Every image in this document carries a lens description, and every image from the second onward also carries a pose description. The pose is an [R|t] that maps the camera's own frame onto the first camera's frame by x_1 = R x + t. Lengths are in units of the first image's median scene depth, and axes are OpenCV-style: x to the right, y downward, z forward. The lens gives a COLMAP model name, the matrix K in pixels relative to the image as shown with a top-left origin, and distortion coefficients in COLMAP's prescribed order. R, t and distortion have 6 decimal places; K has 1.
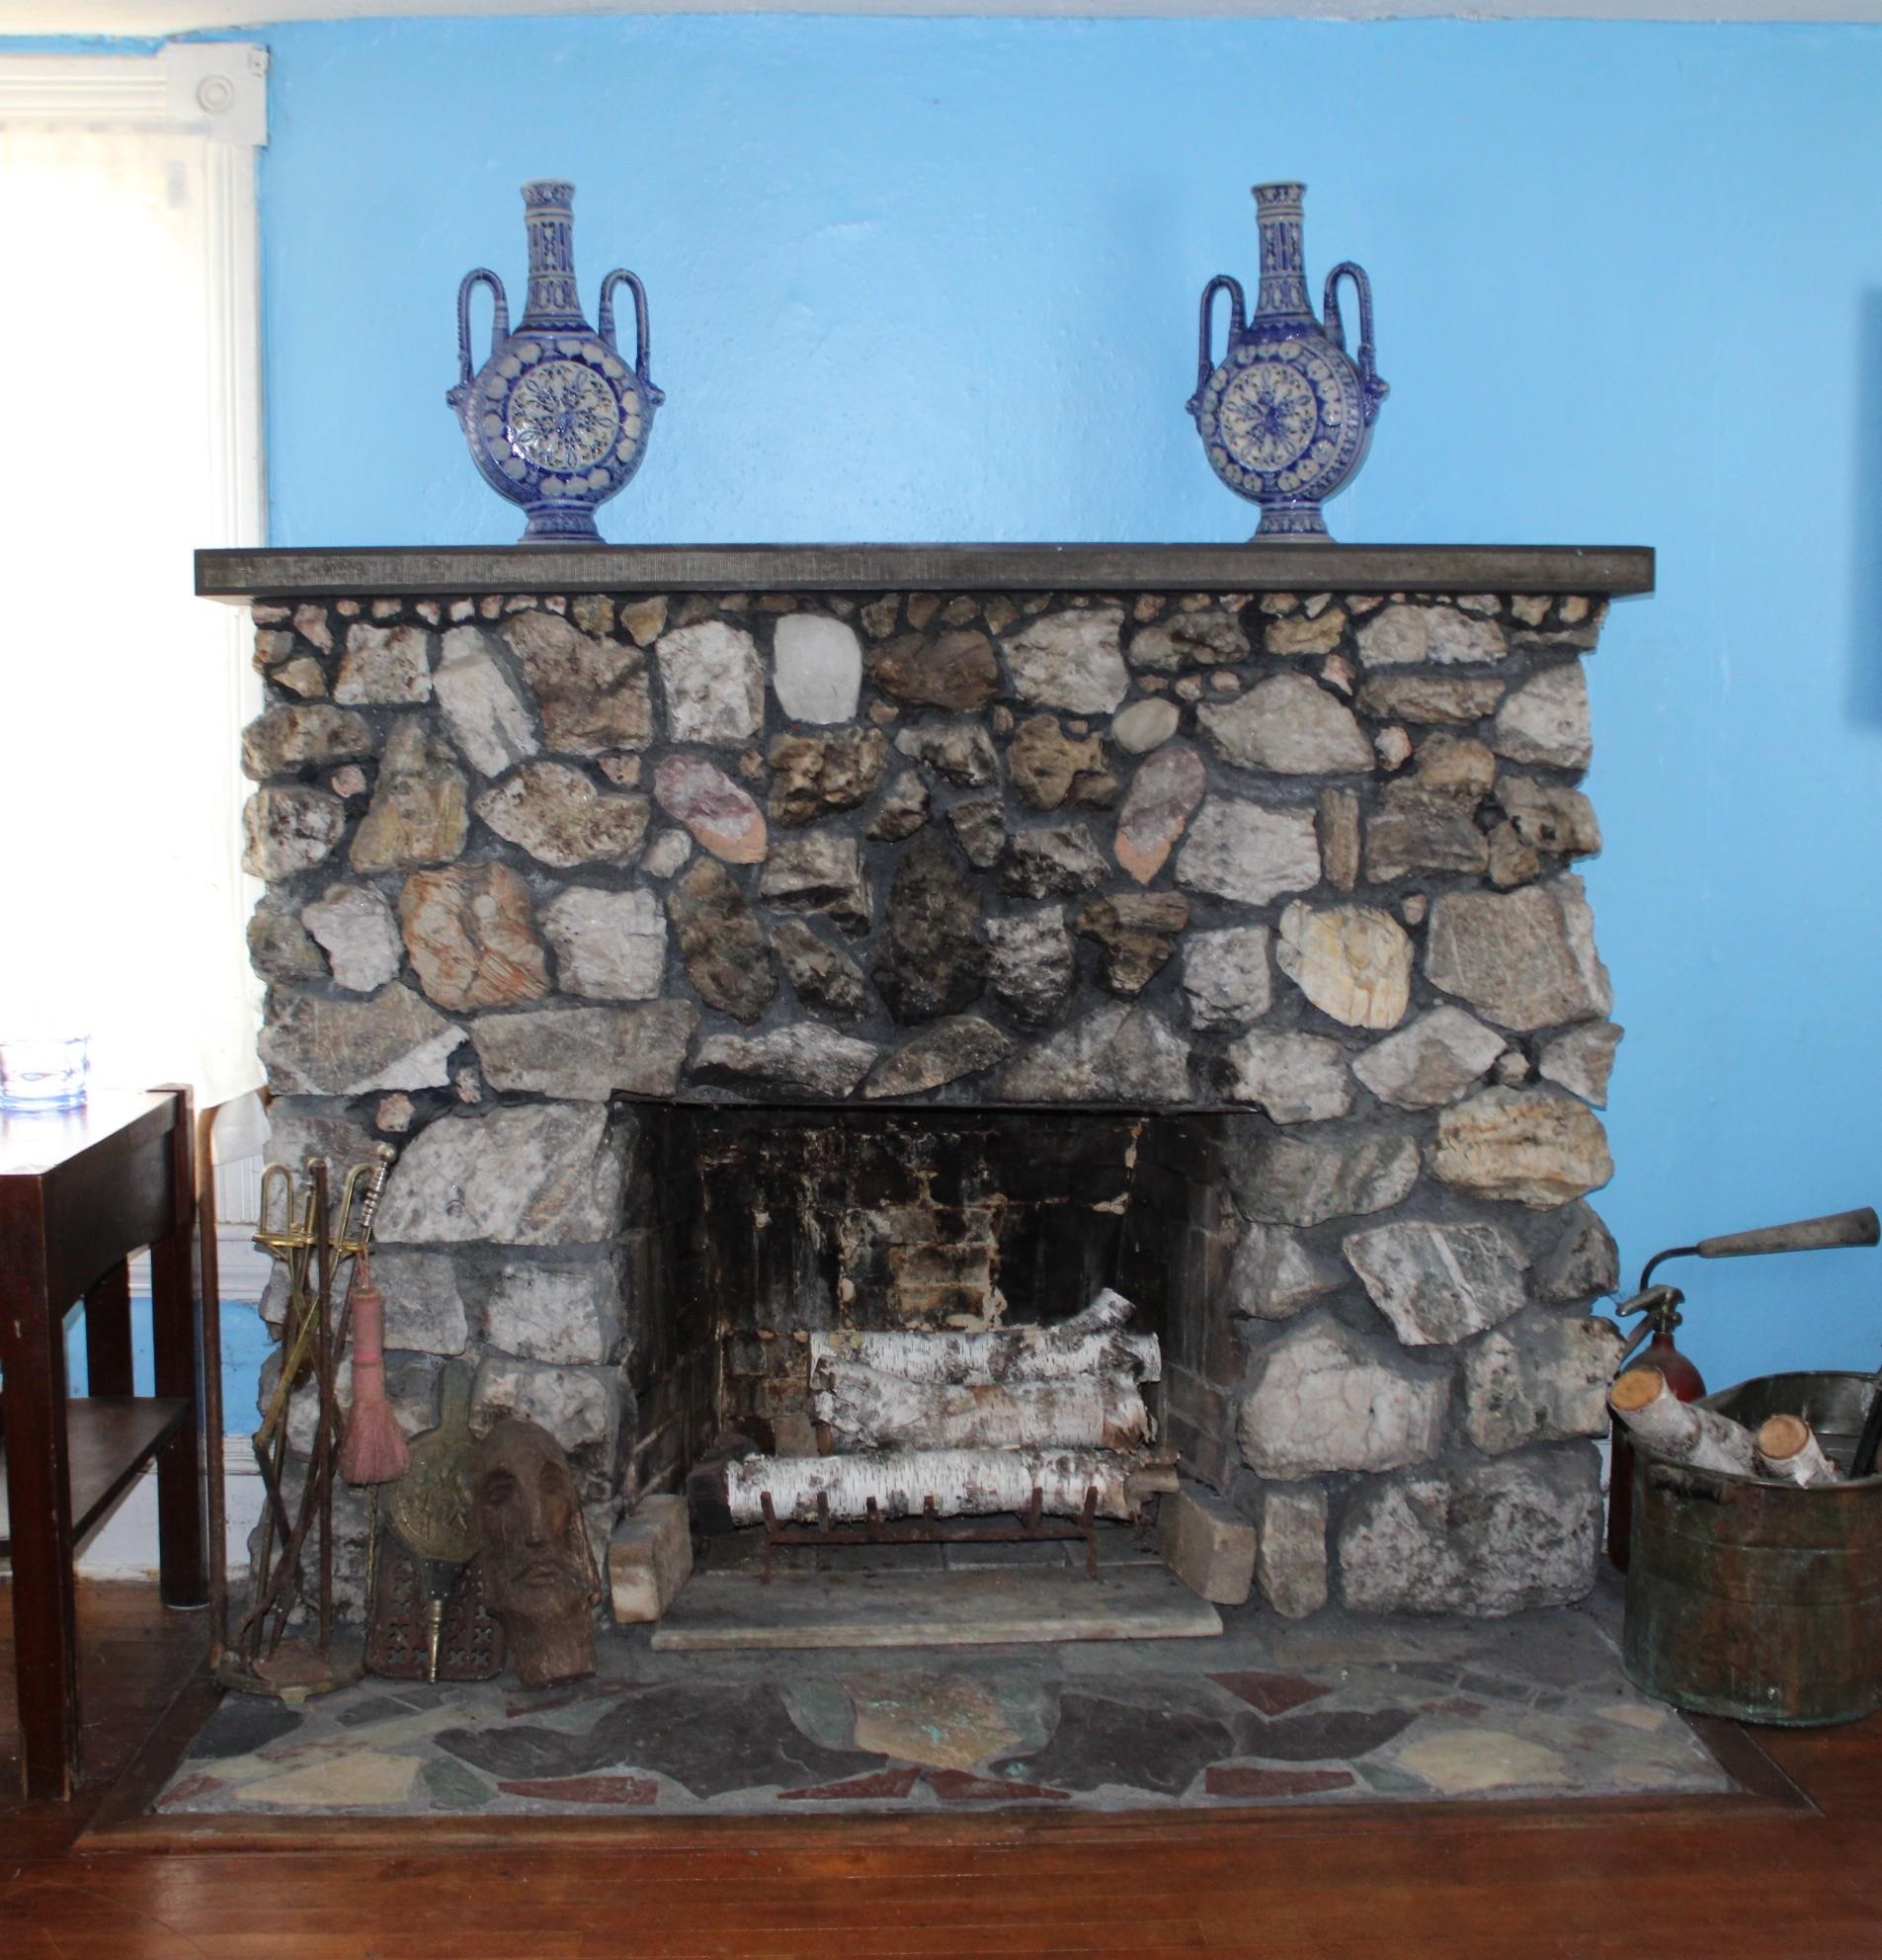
lens RADIAL K [[2629.5, 0, 942.3], [0, 2629.5, 975.0], [0, 0, 1]] dist [-0.123213, 0.000000]
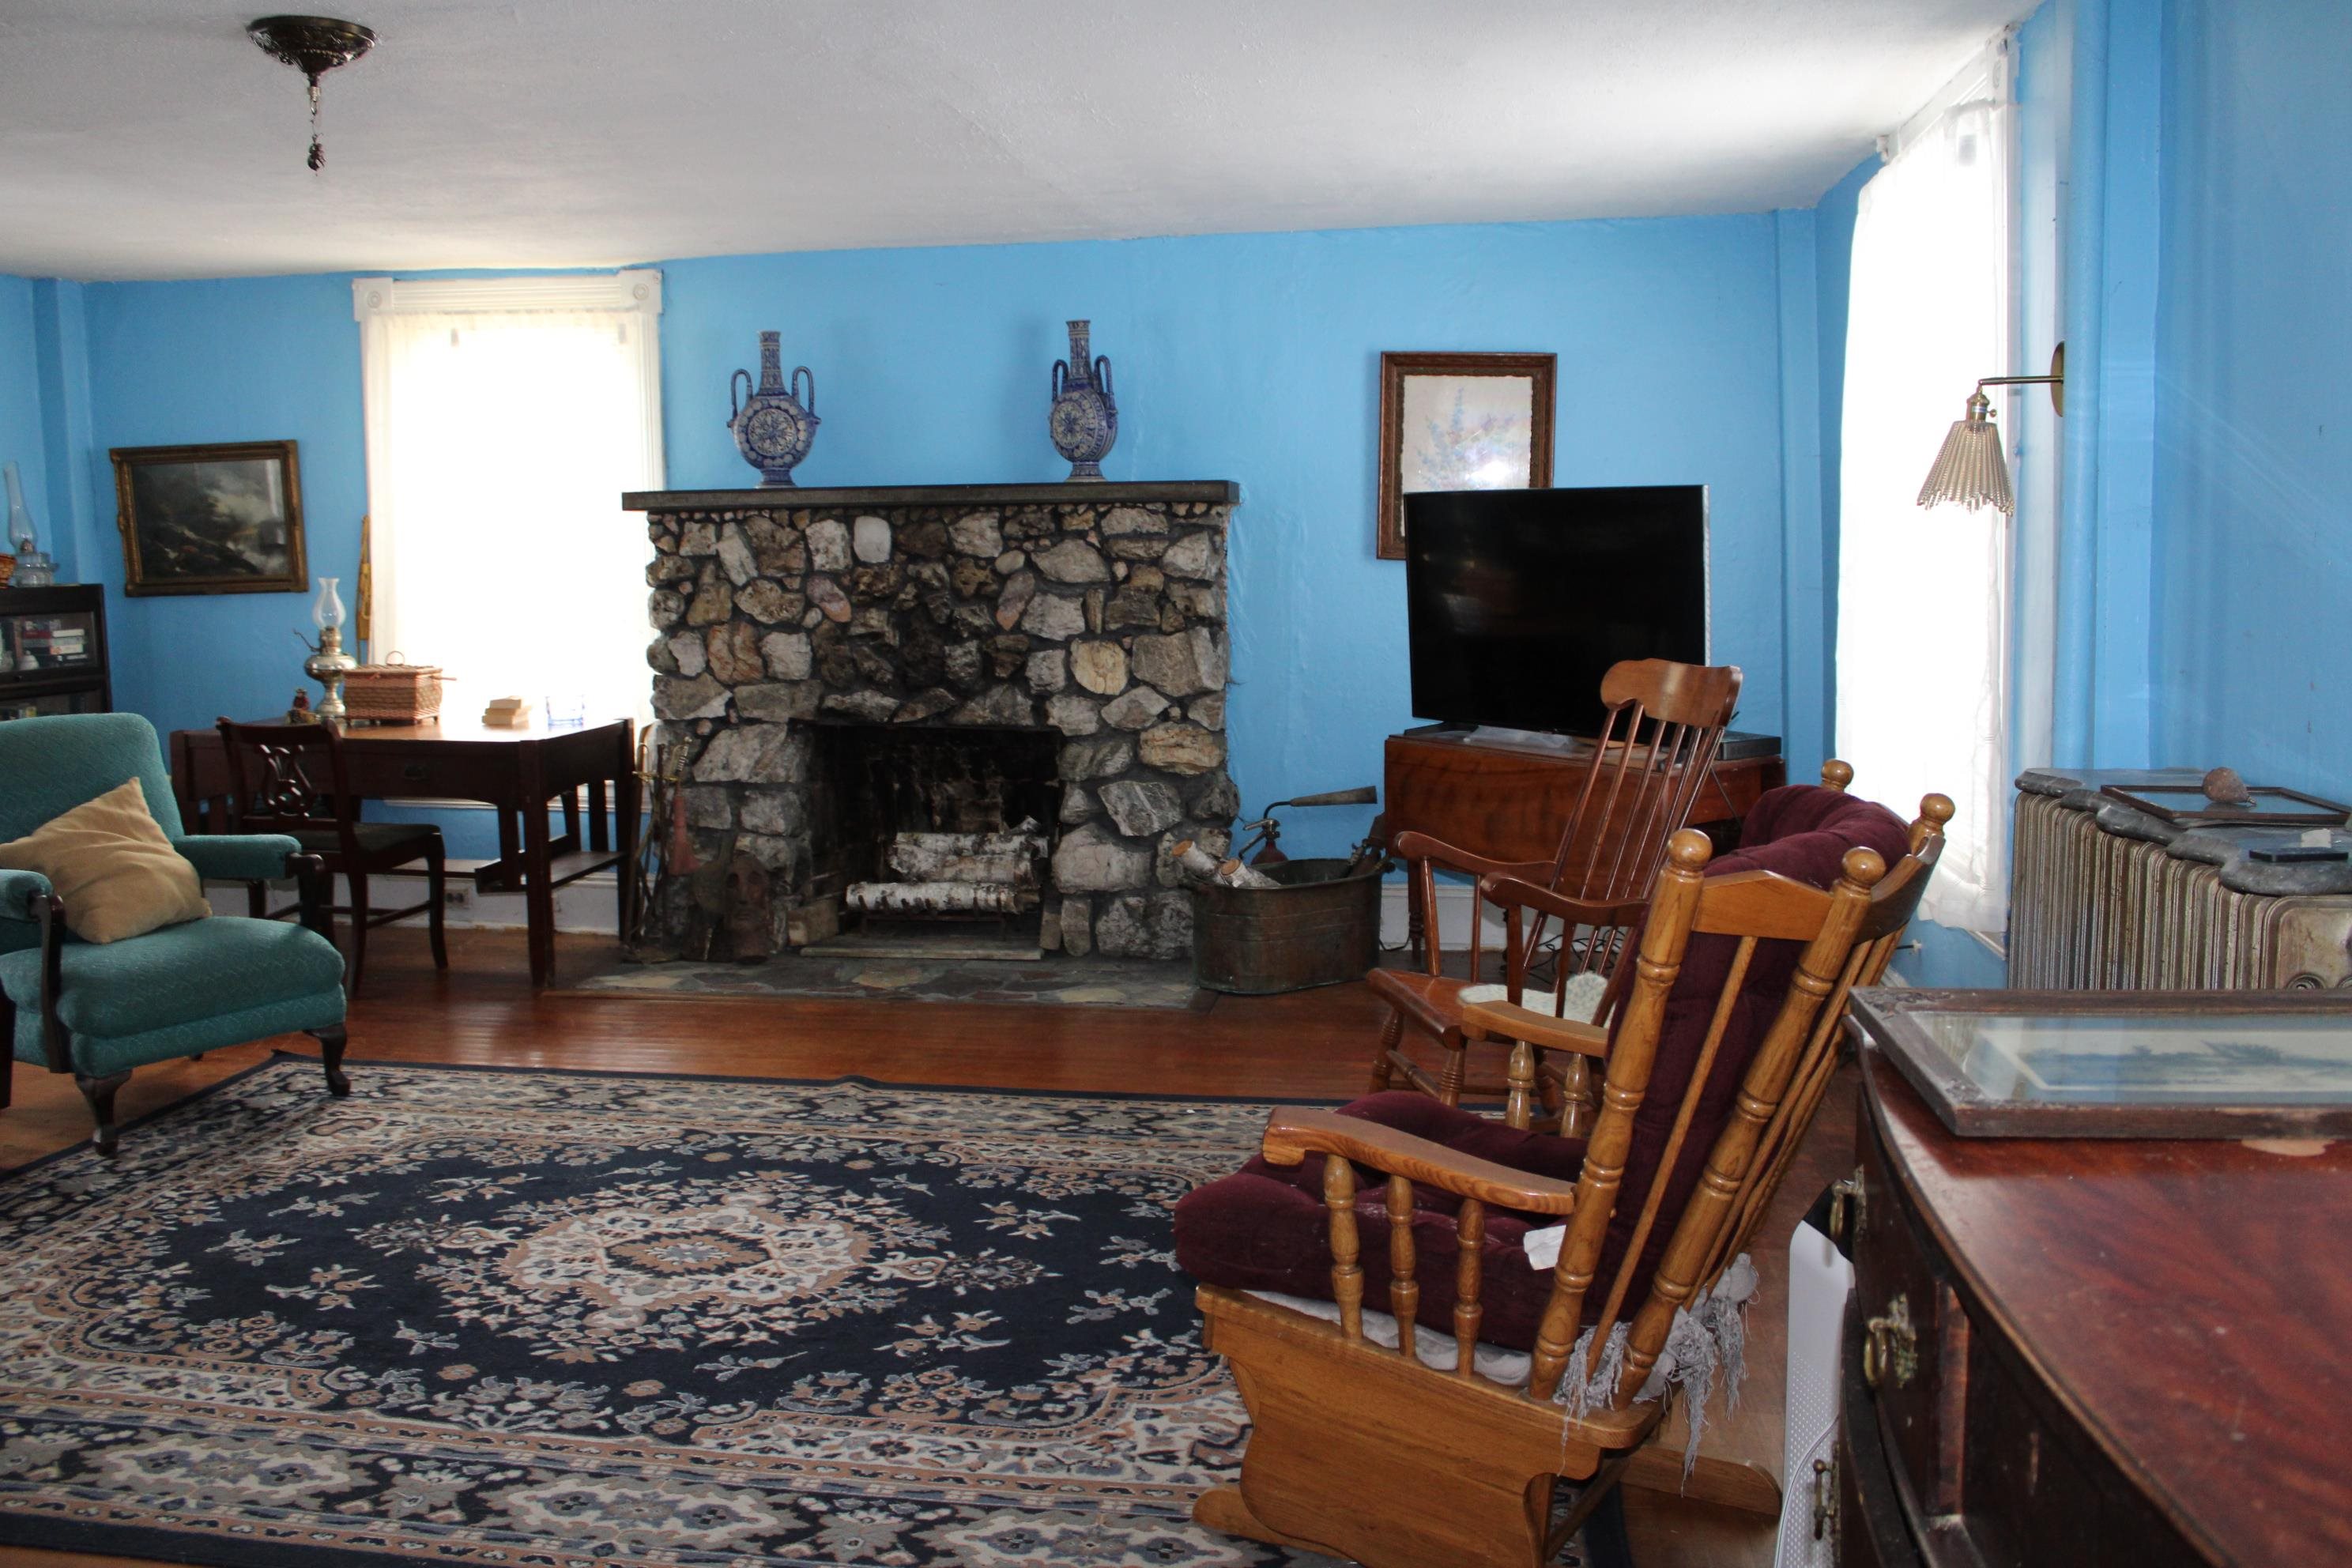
lens RADIAL K [[2016.7, 0, 1192.6], [0, 2016.7, 797.8], [0, 0, 1]] dist [-0.164923, 0.149937]
pose [[0.984992, 0.017807, -0.171681, 0.538332], [-0.012045, 0.999331, 0.034546, 0.048327], [0.172181, -0.031960, 0.984547, -0.710061]]
